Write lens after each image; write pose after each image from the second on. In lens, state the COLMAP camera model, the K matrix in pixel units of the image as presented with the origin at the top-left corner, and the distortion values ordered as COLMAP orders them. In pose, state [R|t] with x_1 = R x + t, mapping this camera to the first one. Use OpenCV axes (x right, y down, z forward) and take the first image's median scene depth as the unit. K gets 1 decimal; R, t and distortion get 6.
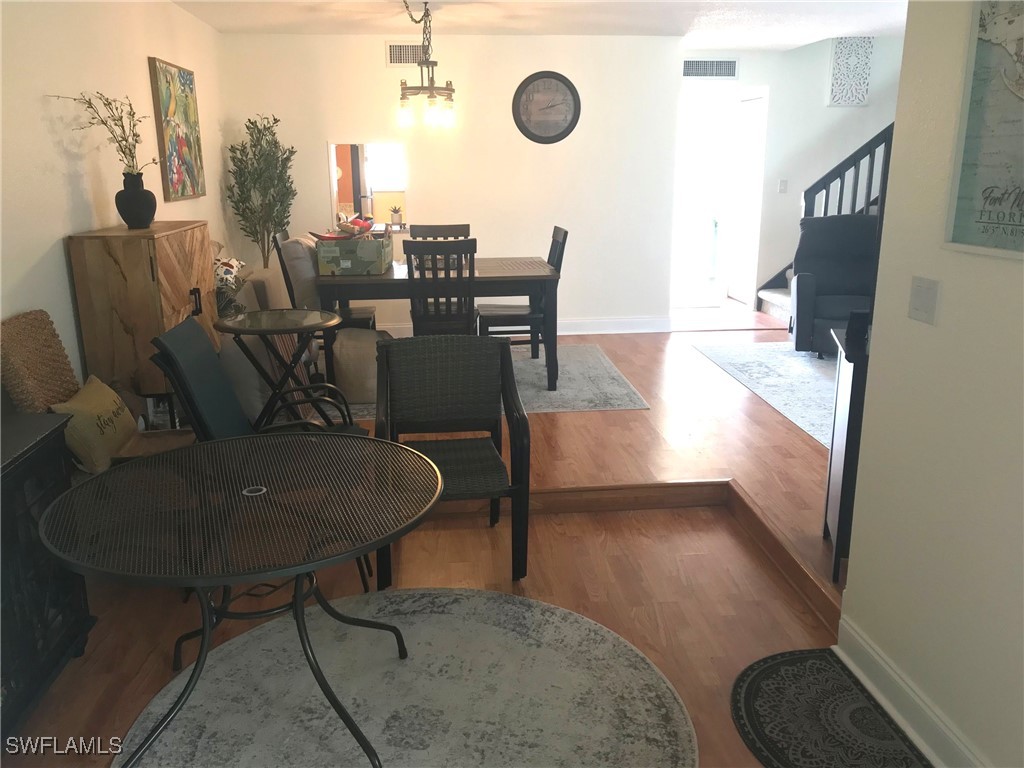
lens RADIAL K [[831.0, 0, 517.1], [0, 831.0, 388.8], [0, 0, 1]] dist [0.045962, -0.062116]
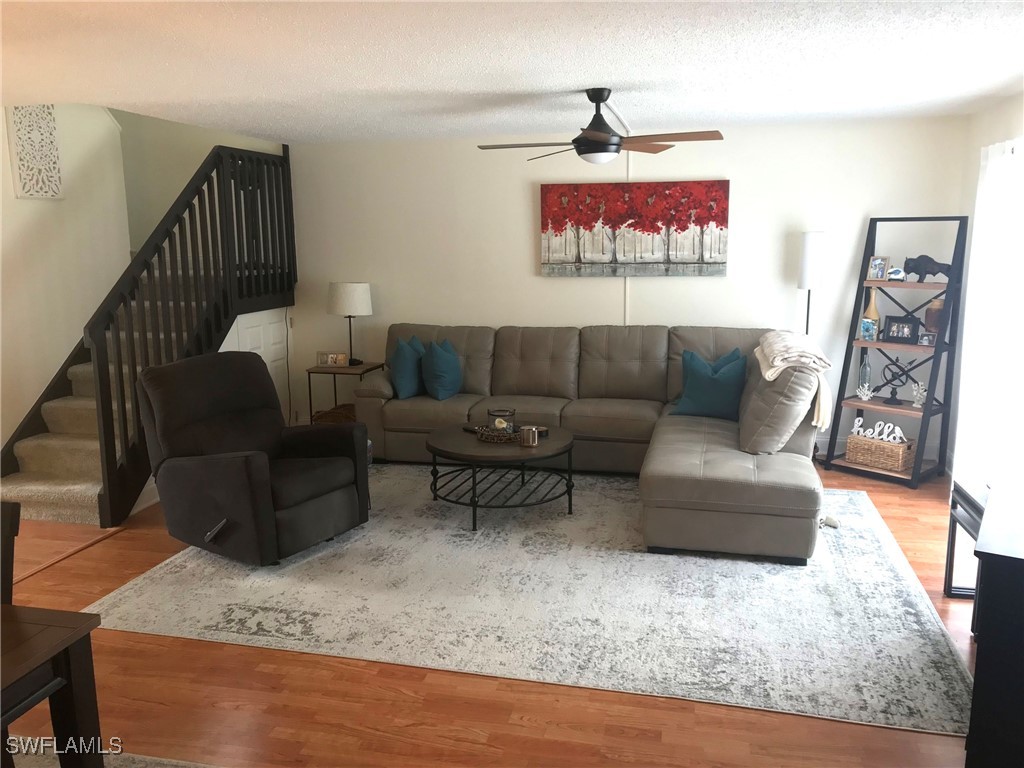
lens RADIAL K [[831.0, 0, 515.8], [0, 831.0, 388.9], [0, 0, 1]] dist [0.045962, -0.062116]
pose [[0.313124, -0.173144, 0.933796, -0.203605], [0.258301, 0.961702, 0.091704, -0.194512], [-0.913911, 0.212485, 0.345855, 0.567718]]
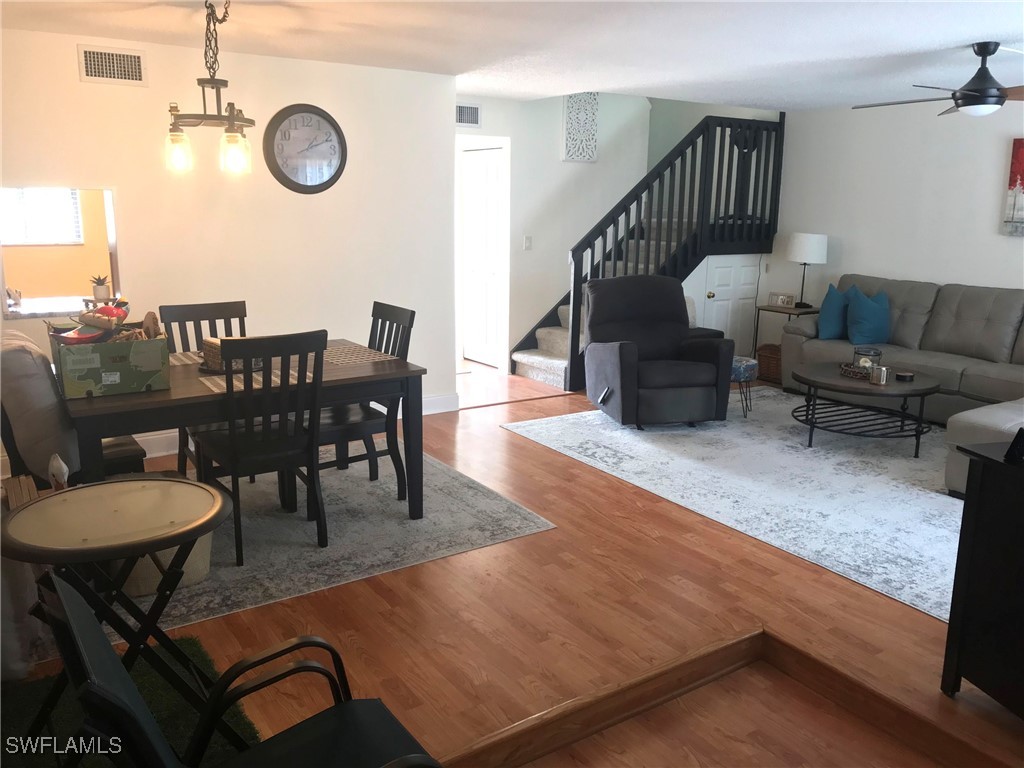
lens RADIAL K [[831.0, 0, 509.1], [0, 831.0, 389.9], [0, 0, 1]] dist [0.045962, -0.062116]
pose [[0.879855, -0.088009, 0.467021, -0.206650], [0.107718, 0.994059, -0.015611, -0.084772], [-0.462873, 0.064043, 0.884108, 0.248627]]
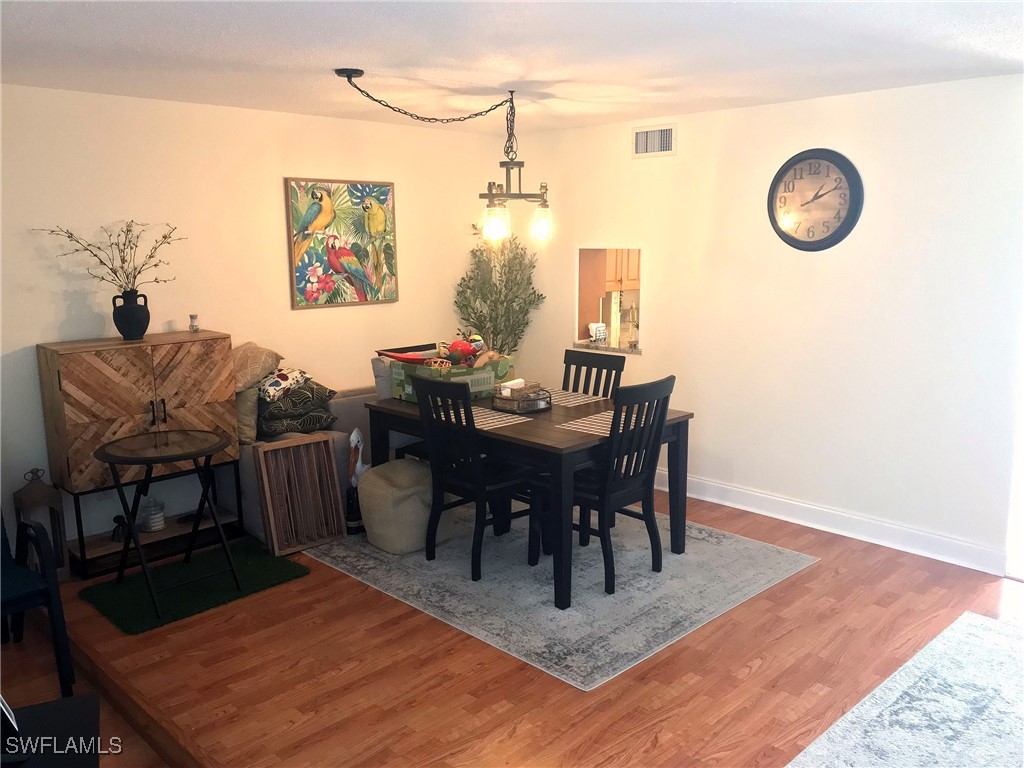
lens RADIAL K [[831.0, 0, 511.0], [0, 831.0, 391.4], [0, 0, 1]] dist [0.045962, -0.062116]
pose [[0.632756, 0.150471, -0.759591, 0.470470], [-0.204557, 0.978574, 0.023451, -0.165827], [0.746844, 0.140541, 0.649978, 0.436110]]
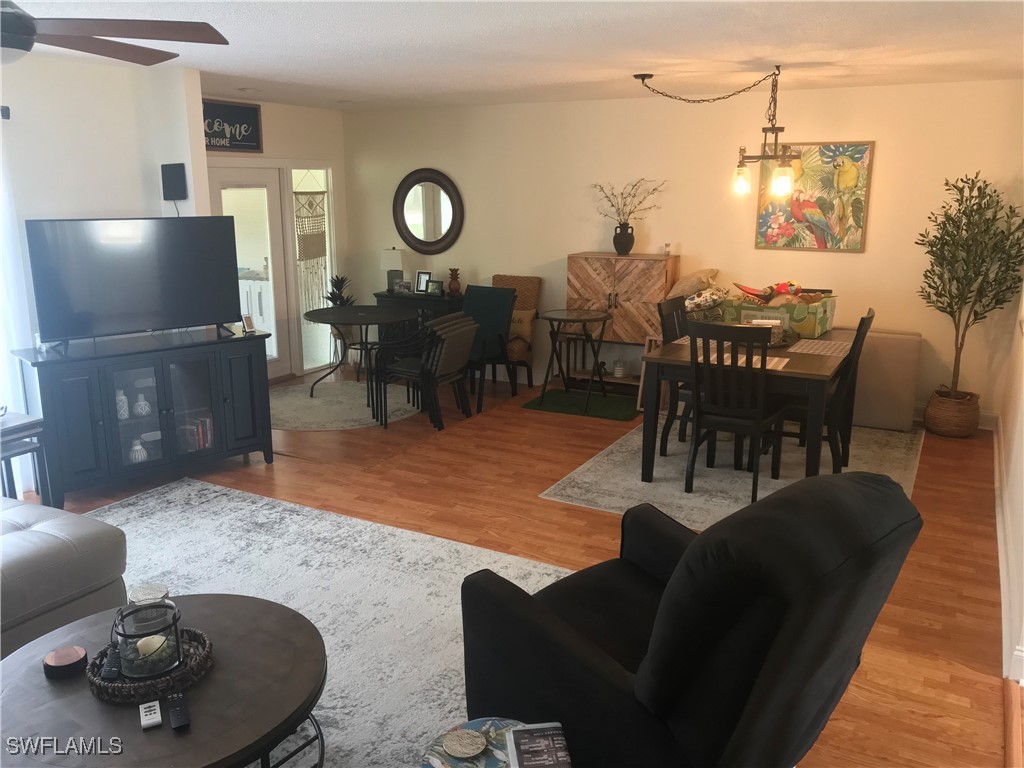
lens RADIAL K [[831.0, 0, 513.8], [0, 831.0, 388.0], [0, 0, 1]] dist [0.045962, -0.062116]
pose [[-0.557063, 0.205102, -0.804745, 0.757820], [-0.217680, 0.899081, 0.379828, -0.365978], [0.801434, 0.386765, -0.456197, 1.135726]]
